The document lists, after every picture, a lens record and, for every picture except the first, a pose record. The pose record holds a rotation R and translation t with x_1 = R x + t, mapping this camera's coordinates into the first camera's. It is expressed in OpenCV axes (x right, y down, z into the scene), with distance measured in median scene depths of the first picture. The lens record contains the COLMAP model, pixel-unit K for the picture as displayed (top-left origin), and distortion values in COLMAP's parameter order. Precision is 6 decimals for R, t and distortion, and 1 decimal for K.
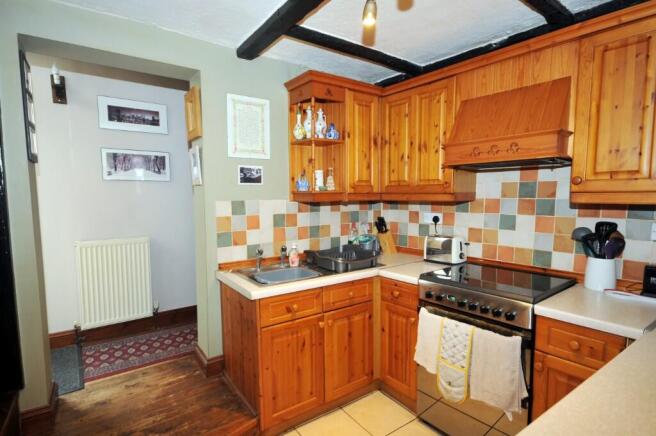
lens RADIAL K [[348.7, 0, 326.4], [0, 348.7, 220.0], [0, 0, 1]] dist [0.003691, 0.000176]
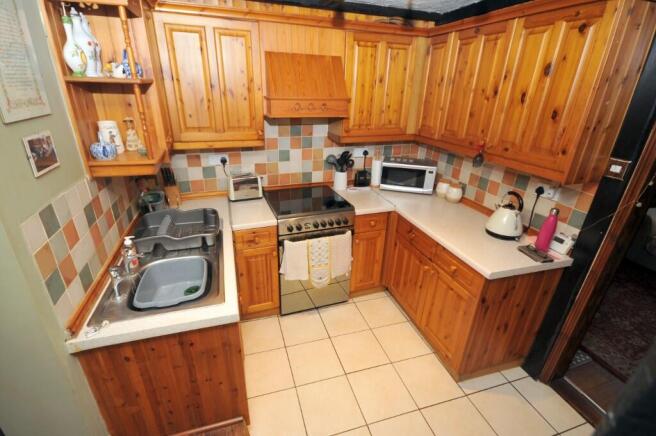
lens RADIAL K [[304.1, 0, 326.6], [0, 304.1, 218.2], [0, 0, 1]] dist [0.000359, 0.000104]
pose [[0.299122, -0.364230, 0.881965, -0.555351], [0.043006, 0.928490, 0.368858, -0.197403], [-0.953245, -0.072404, 0.293396, 0.500103]]
